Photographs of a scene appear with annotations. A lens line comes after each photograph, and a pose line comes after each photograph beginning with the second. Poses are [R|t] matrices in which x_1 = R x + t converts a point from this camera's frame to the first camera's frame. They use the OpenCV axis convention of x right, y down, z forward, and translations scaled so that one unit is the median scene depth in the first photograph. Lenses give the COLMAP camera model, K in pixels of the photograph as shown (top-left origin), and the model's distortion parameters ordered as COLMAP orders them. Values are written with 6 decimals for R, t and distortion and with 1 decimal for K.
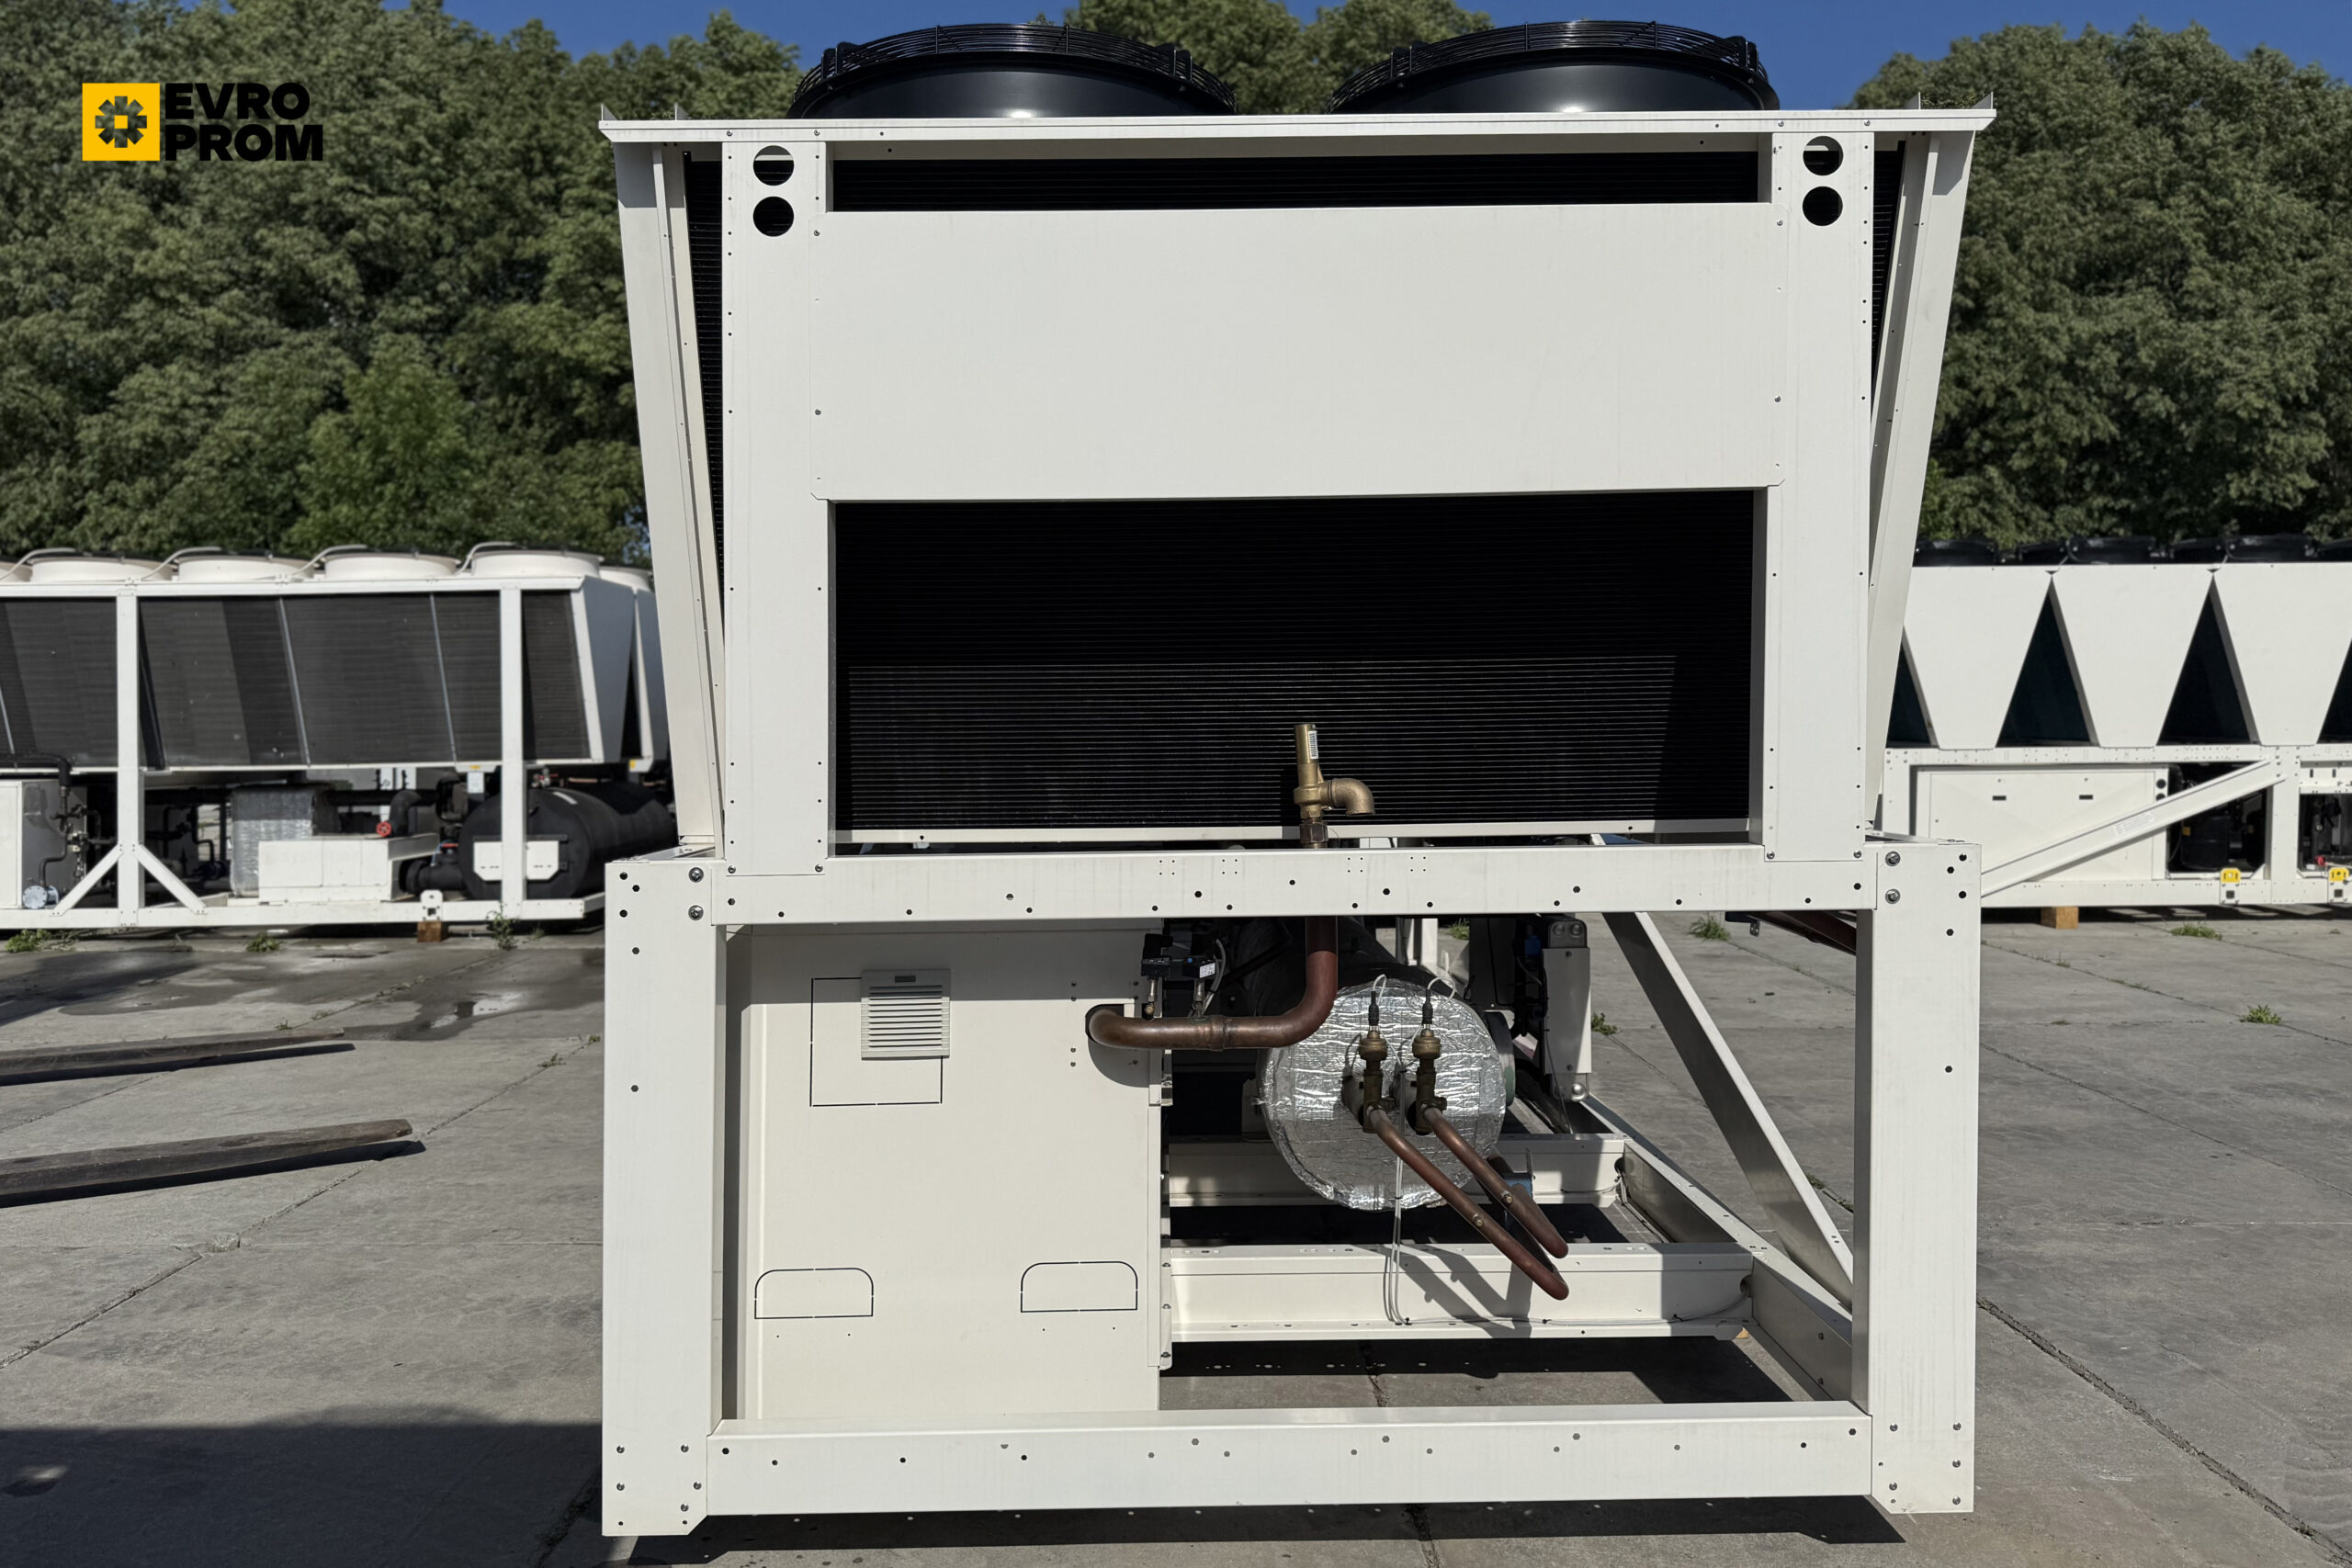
lens RADIAL K [[1645.9, 0, 1116.8], [0, 1645.9, 731.0], [0, 0, 1]] dist [0.059267, -0.077012]
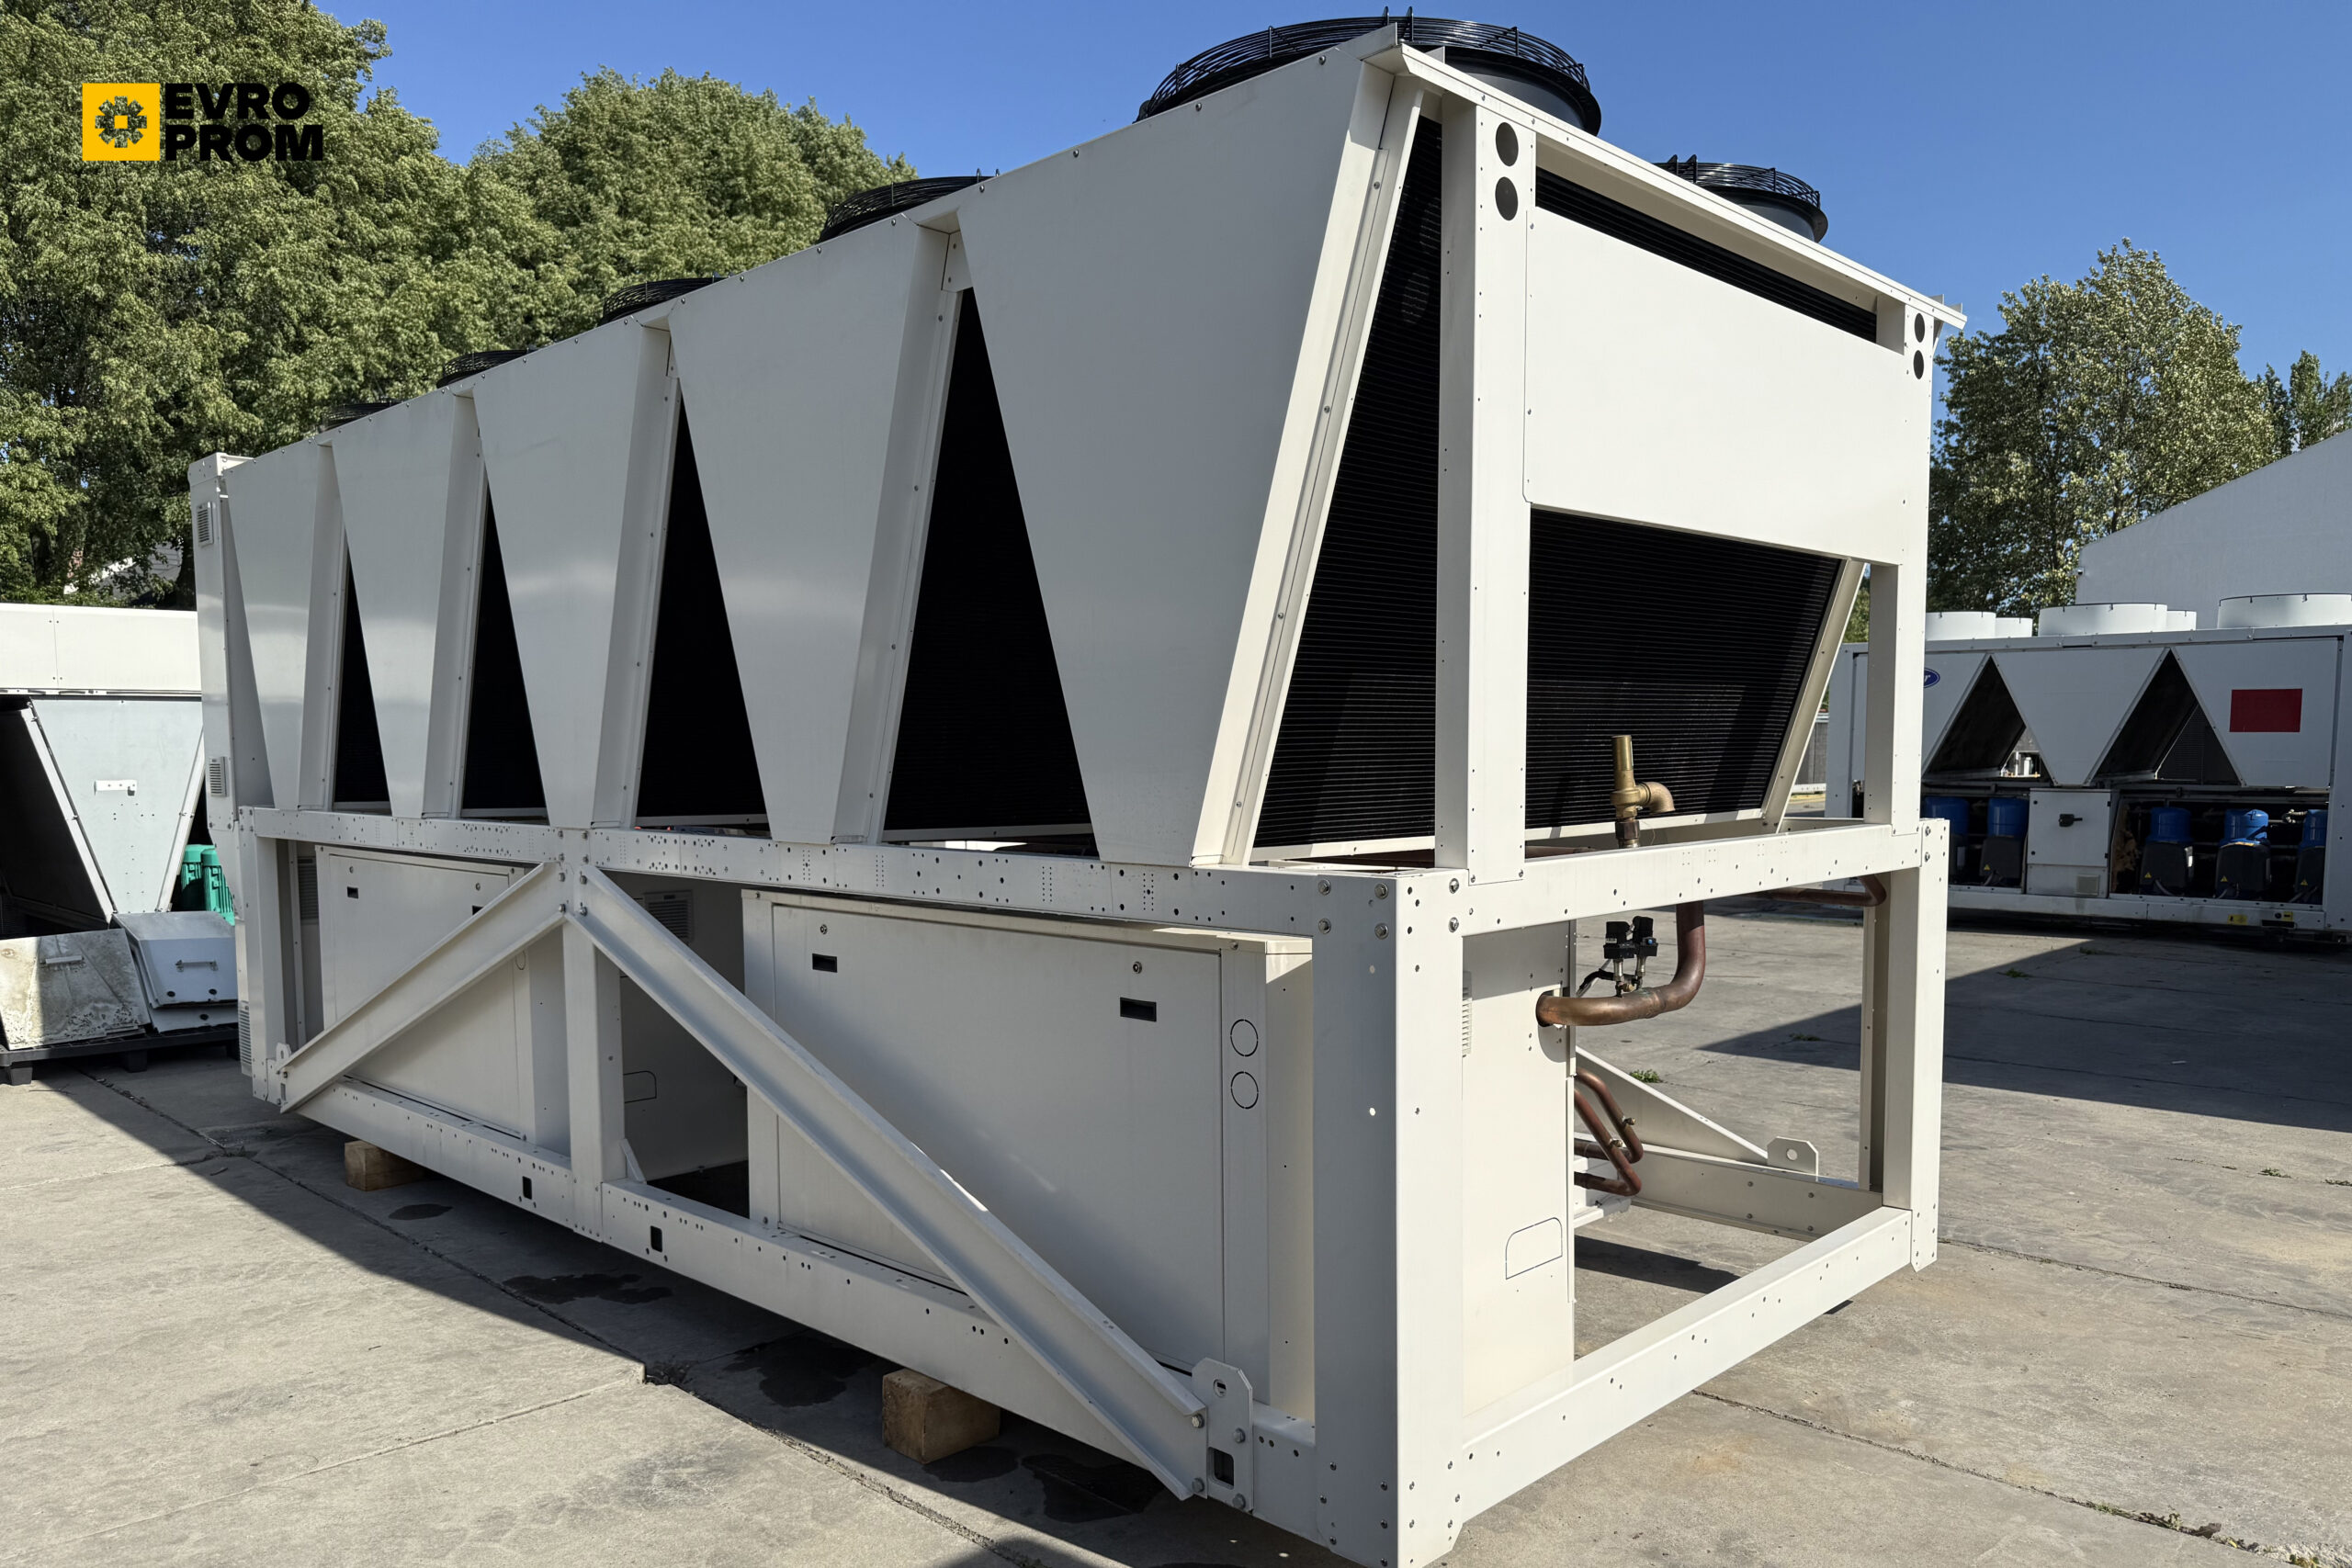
lens RADIAL K [[1672.6, 0, 1183.0], [0, 1672.6, 880.6], [0, 0, 1]] dist [0.076105, -0.086621]
pose [[0.701436, -0.051813, 0.710847, -0.966692], [0.001727, 0.997475, 0.071000, 0.013201], [-0.712731, -0.048574, 0.699754, 0.390085]]
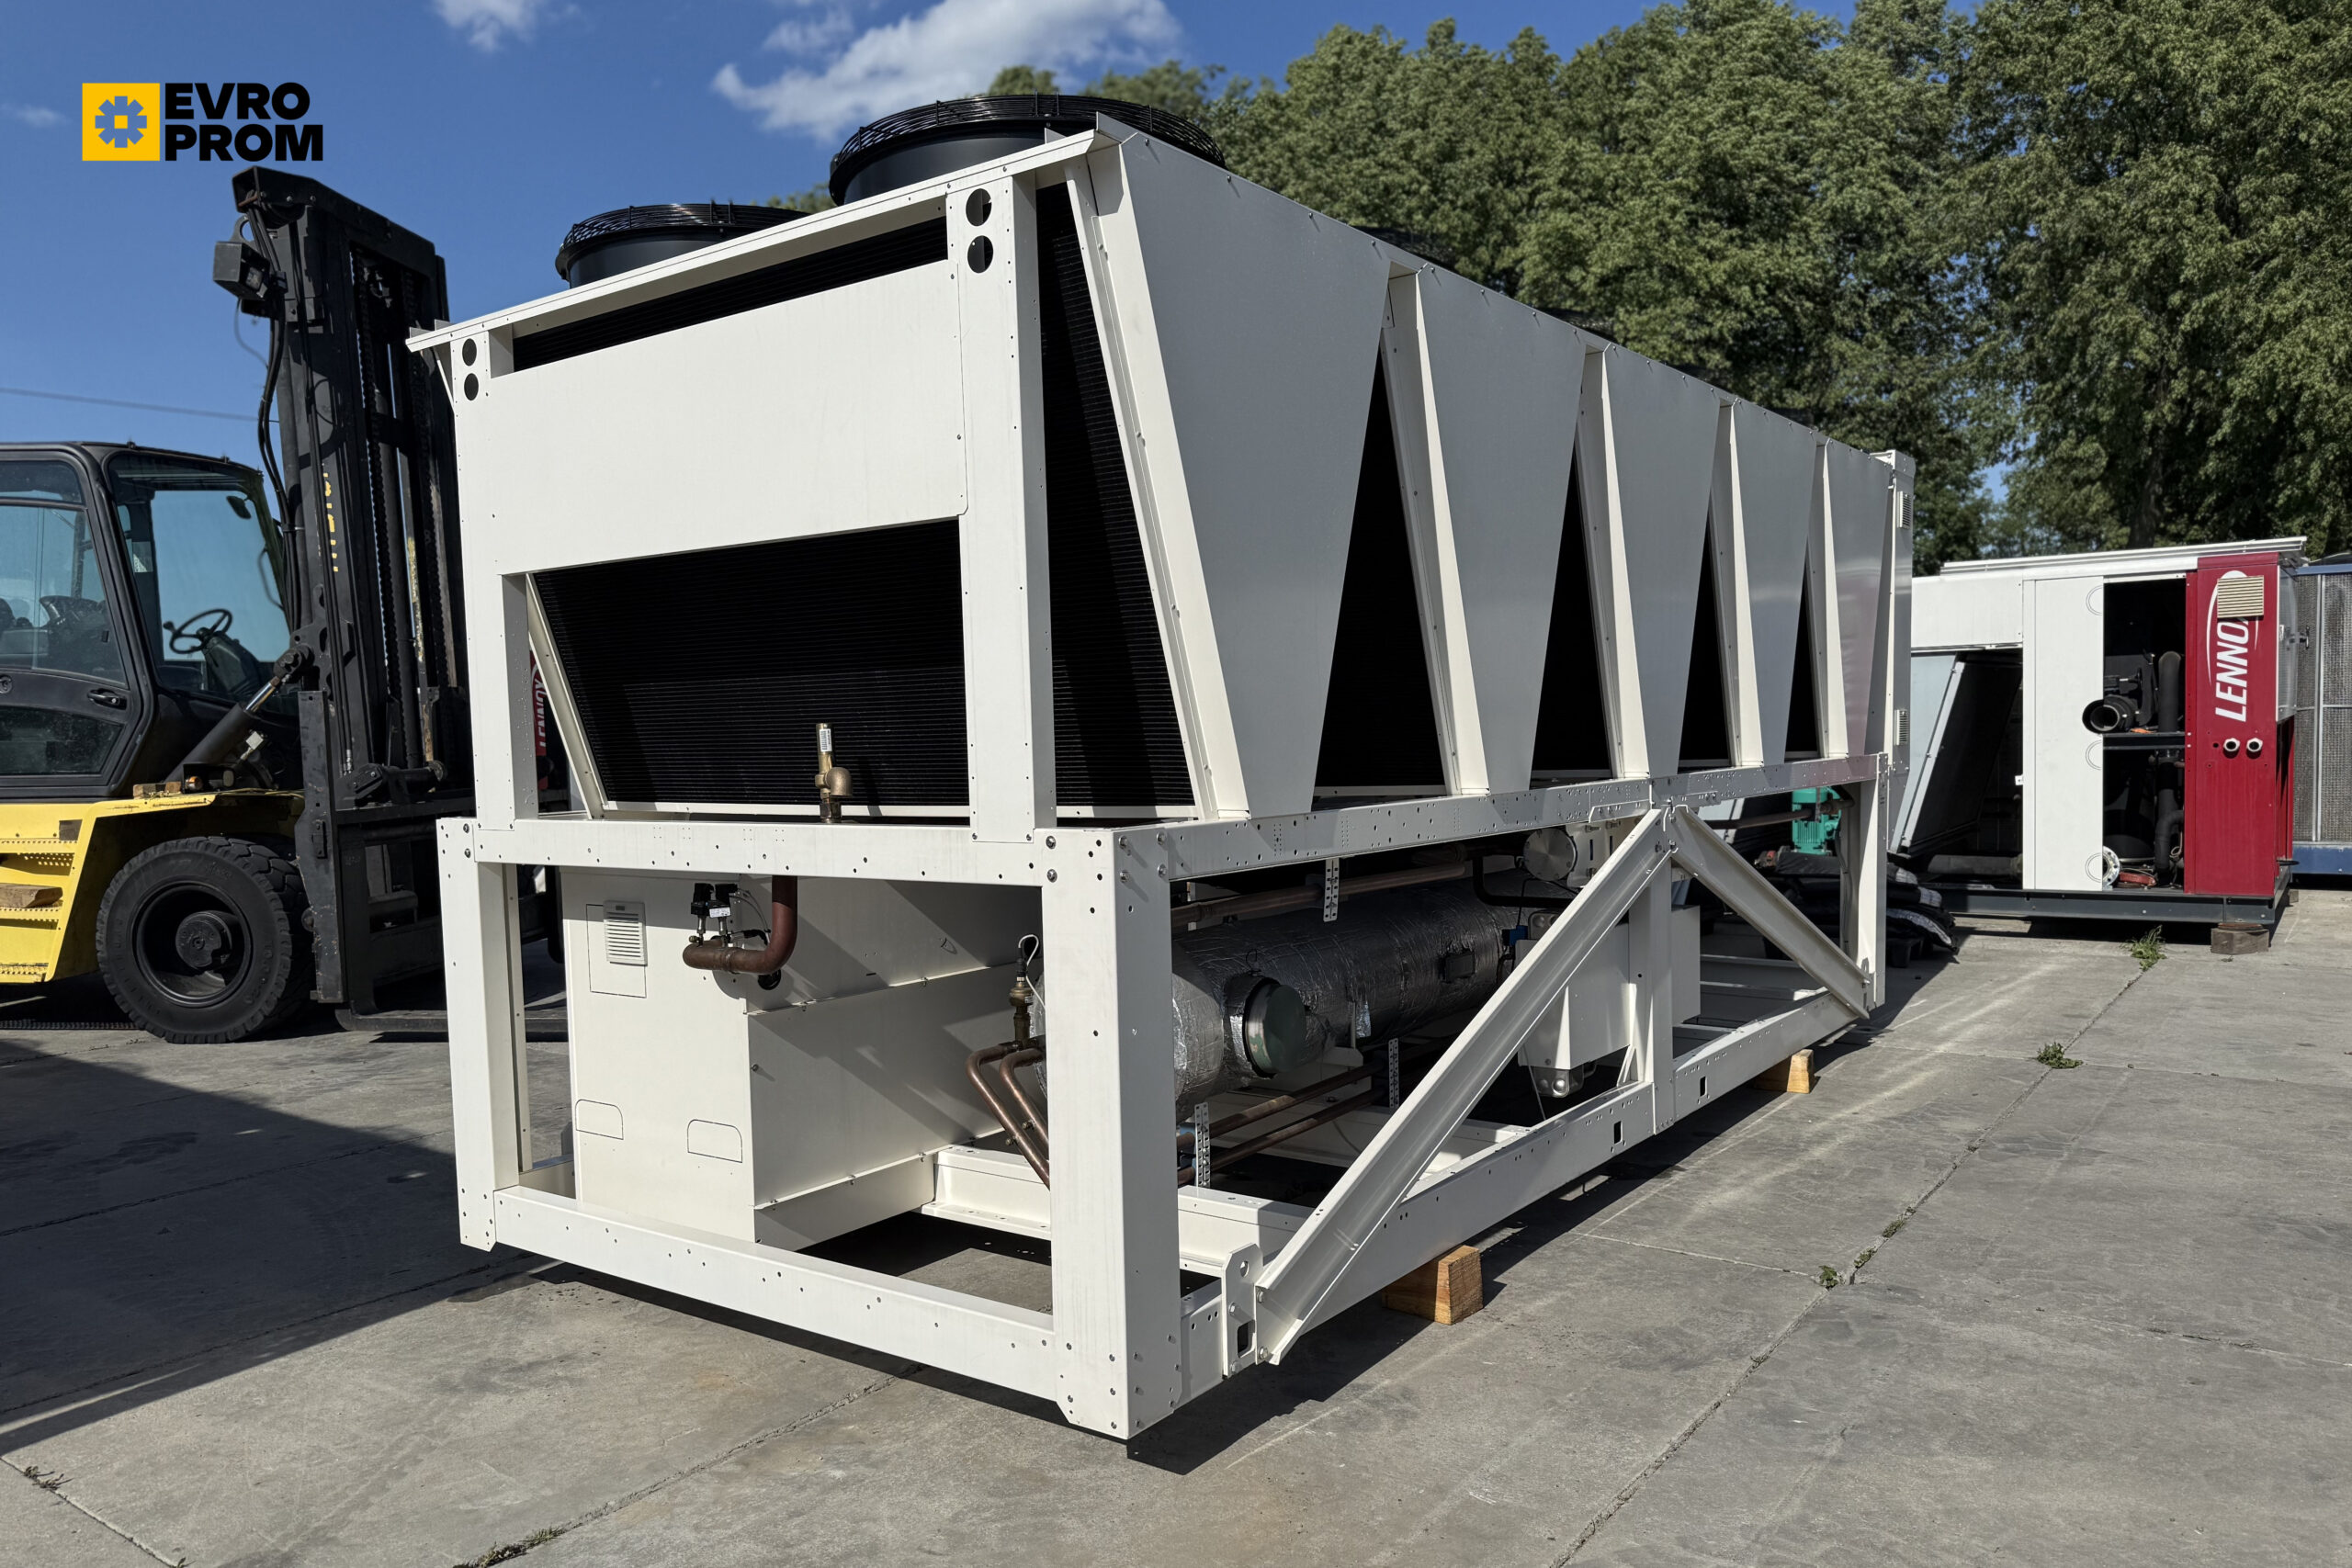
lens RADIAL K [[1660.9, 0, 1205.7], [0, 1660.9, 819.9], [0, 0, 1]] dist [0.044189, -0.084330]
pose [[0.802059, 0.024480, -0.596742, 1.102460], [0.014427, 0.998074, 0.060335, -0.003304], [0.597070, -0.057001, 0.800161, 0.159946]]
